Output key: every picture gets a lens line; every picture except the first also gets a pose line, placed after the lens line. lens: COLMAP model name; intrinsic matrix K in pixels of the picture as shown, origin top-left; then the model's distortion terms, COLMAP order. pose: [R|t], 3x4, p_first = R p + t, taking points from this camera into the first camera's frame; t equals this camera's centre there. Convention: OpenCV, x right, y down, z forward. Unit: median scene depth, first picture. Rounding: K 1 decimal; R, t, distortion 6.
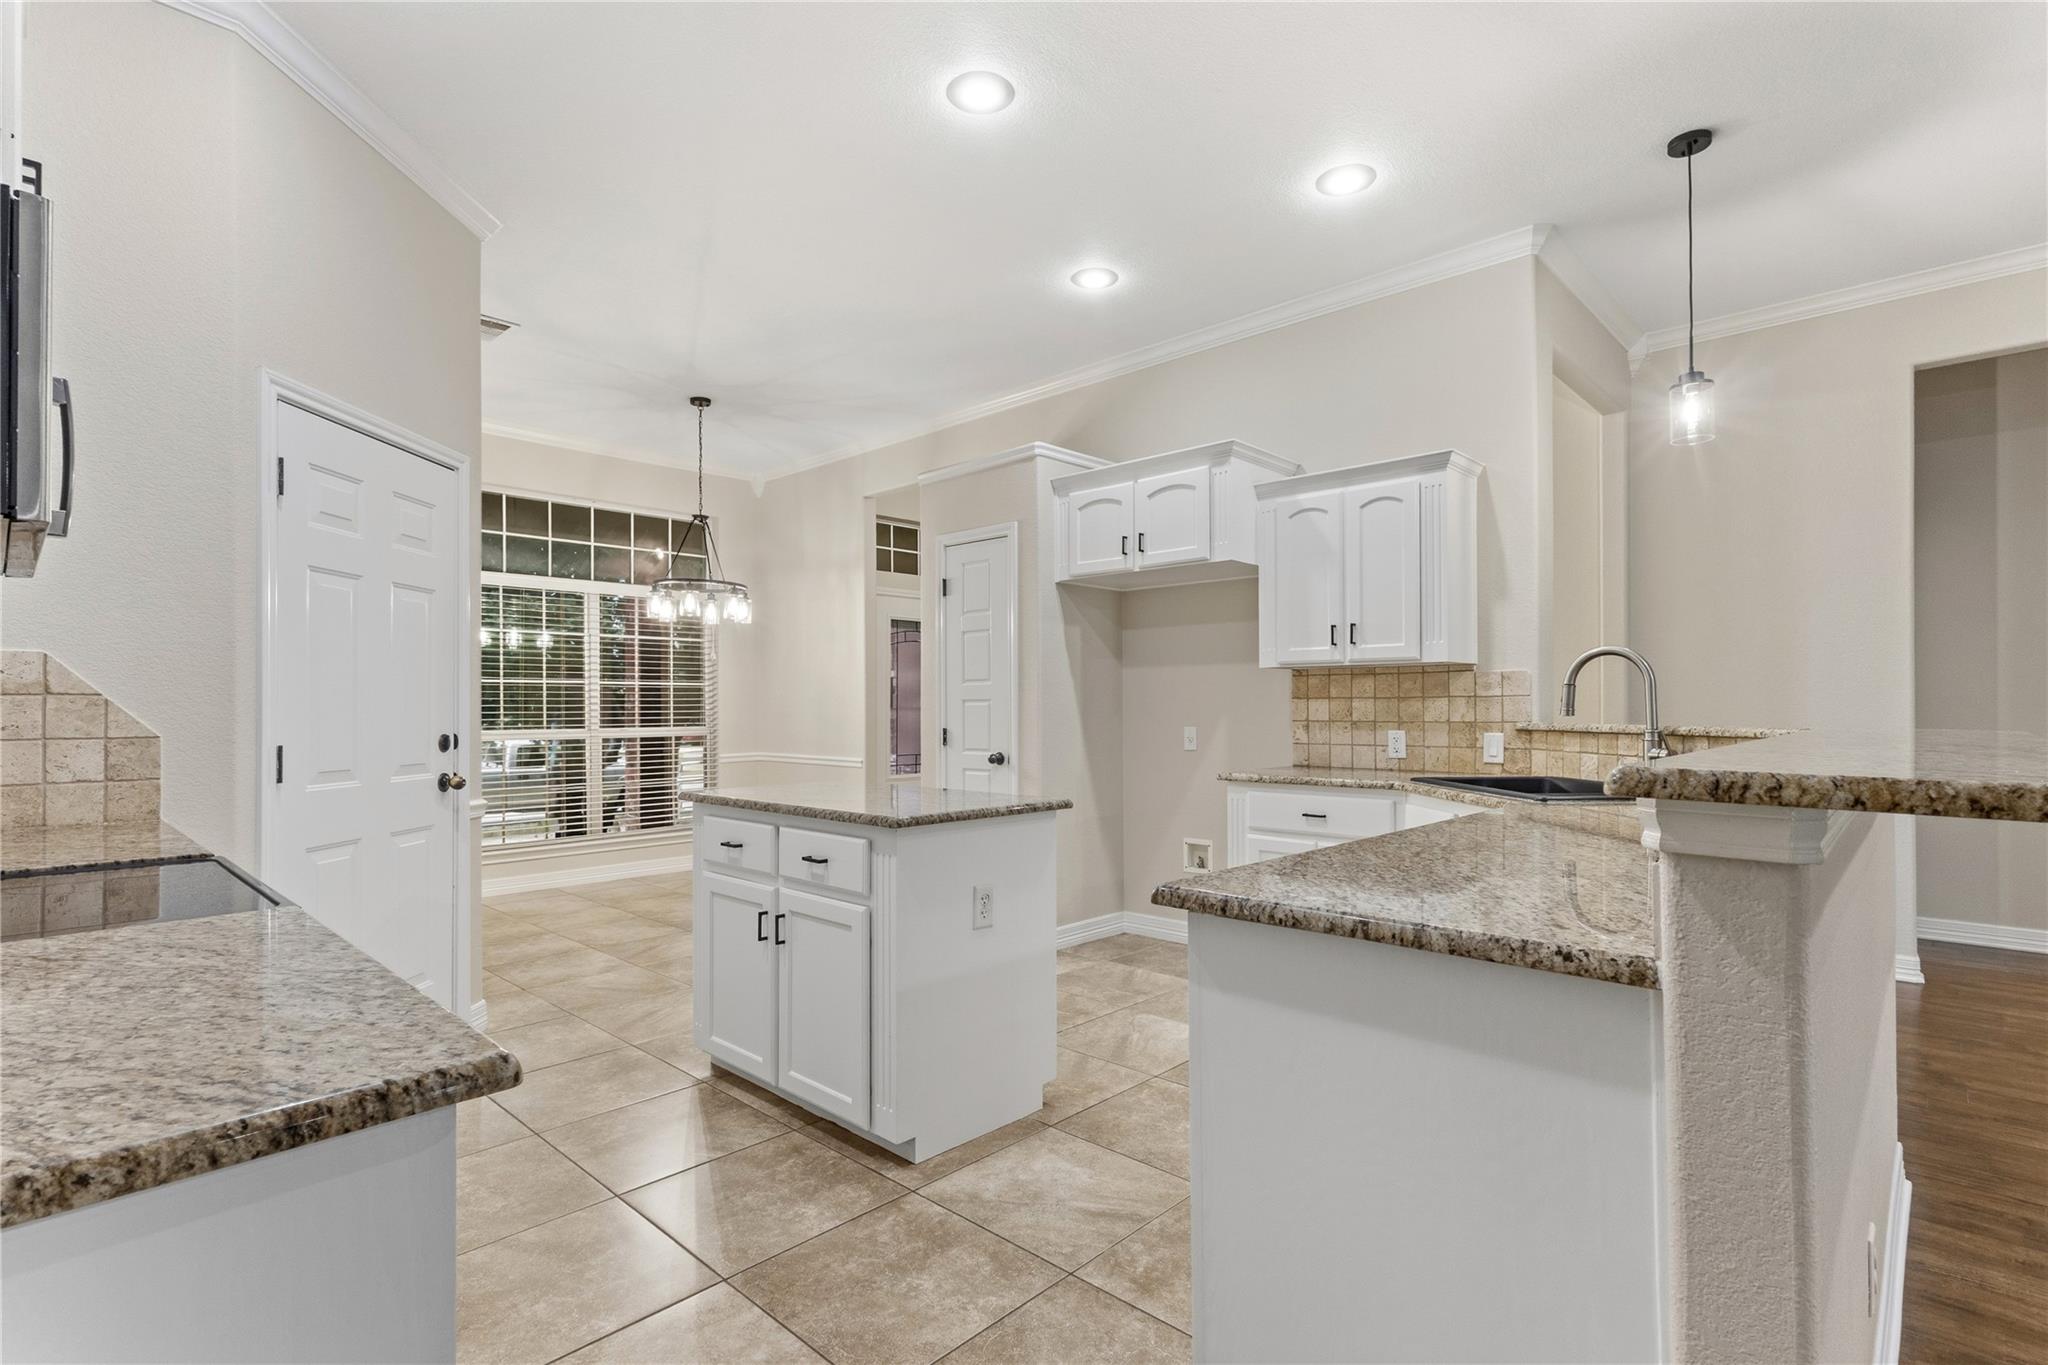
lens RADIAL K [[975.8, 0, 1022.7], [0, 975.8, 699.1], [0, 0, 1]] dist [0.004499, 0.000329]
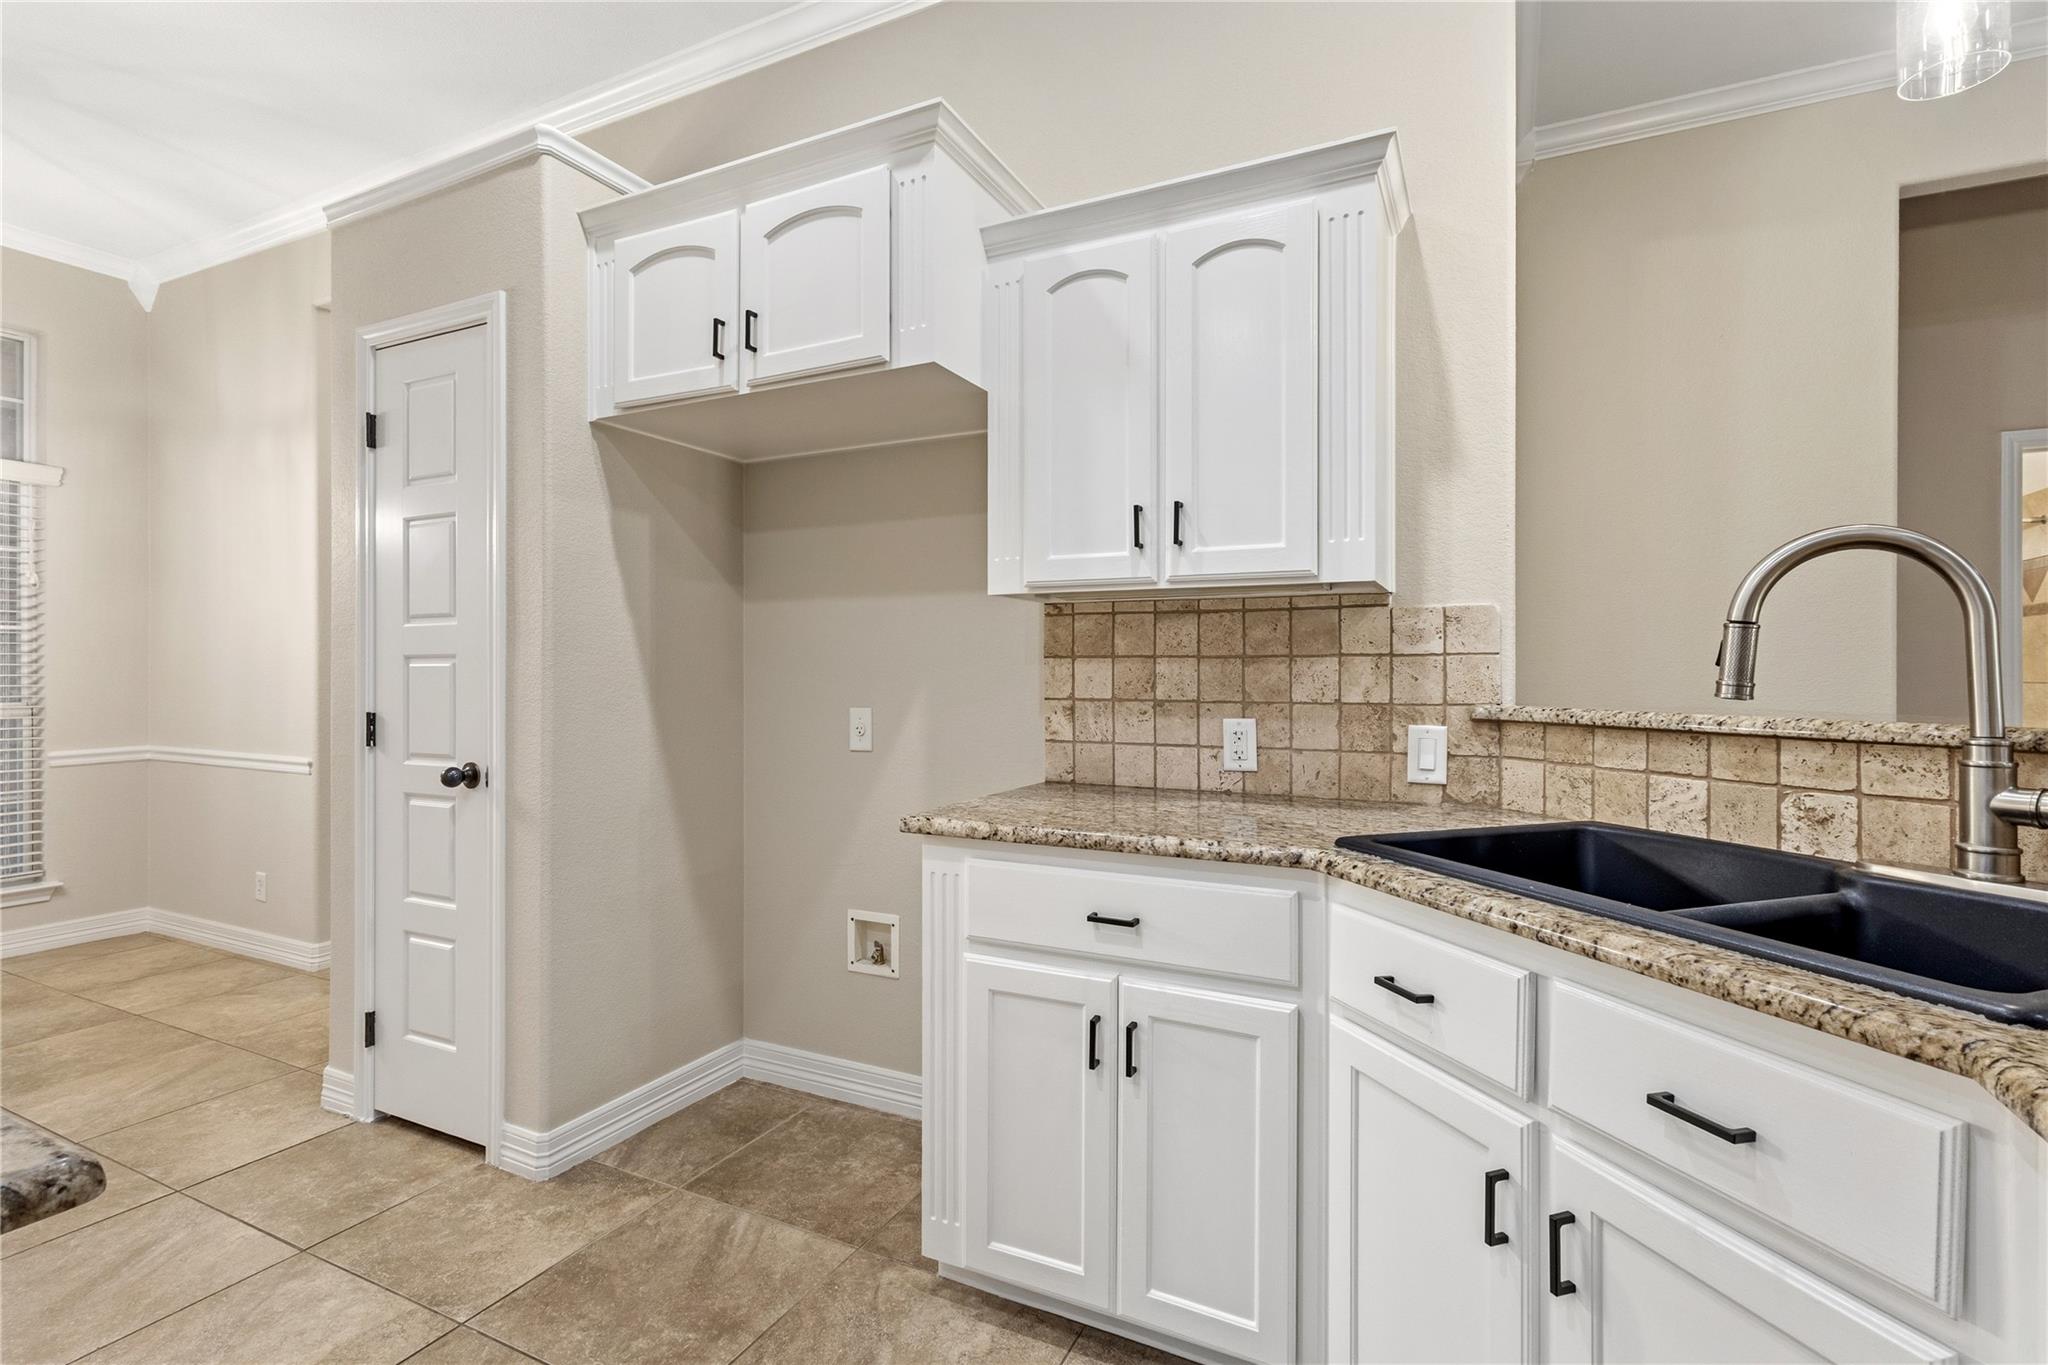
lens RADIAL K [[957.5, 0, 1020.2], [0, 957.5, 670.6], [0, 0, 1]] dist [0.002111, -0.000008]
pose [[0.956747, 0.004068, 0.290893, 0.111386], [-0.006375, 0.999955, 0.006984, 0.003075], [-0.290851, -0.008536, 0.956730, 0.506343]]
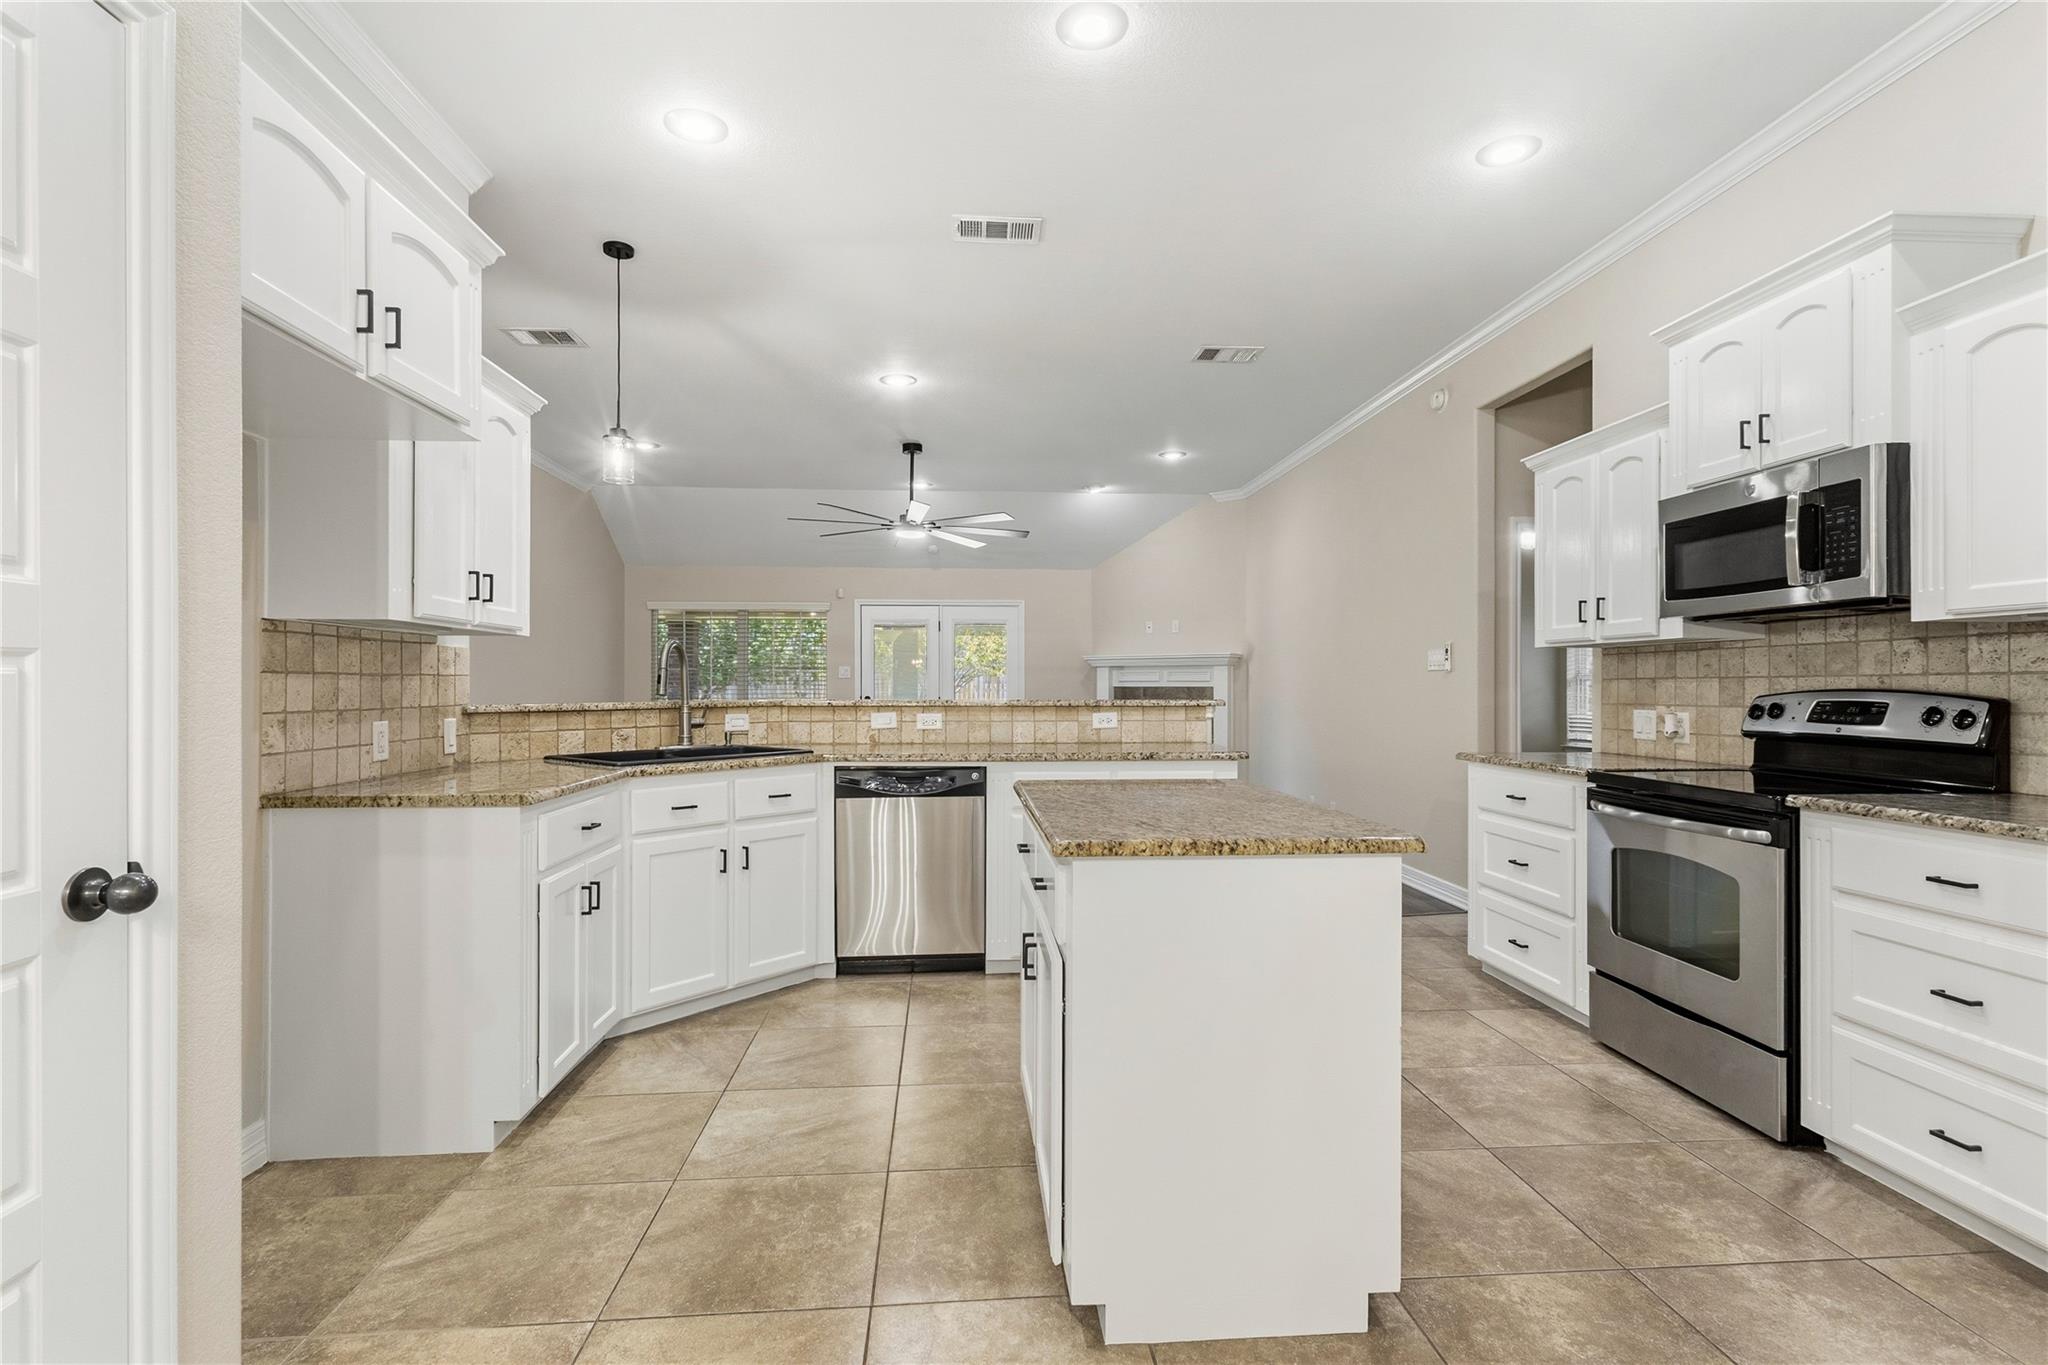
lens RADIAL K [[957.9, 0, 1024.0], [0, 957.9, 682.5], [0, 0, 1]] dist [0.003578, 0.000902]
pose [[-0.741424, 0.005719, 0.671012, -0.399589], [-0.002882, 0.999927, -0.011707, 0.010274], [-0.671030, -0.010614, -0.741354, 1.130319]]
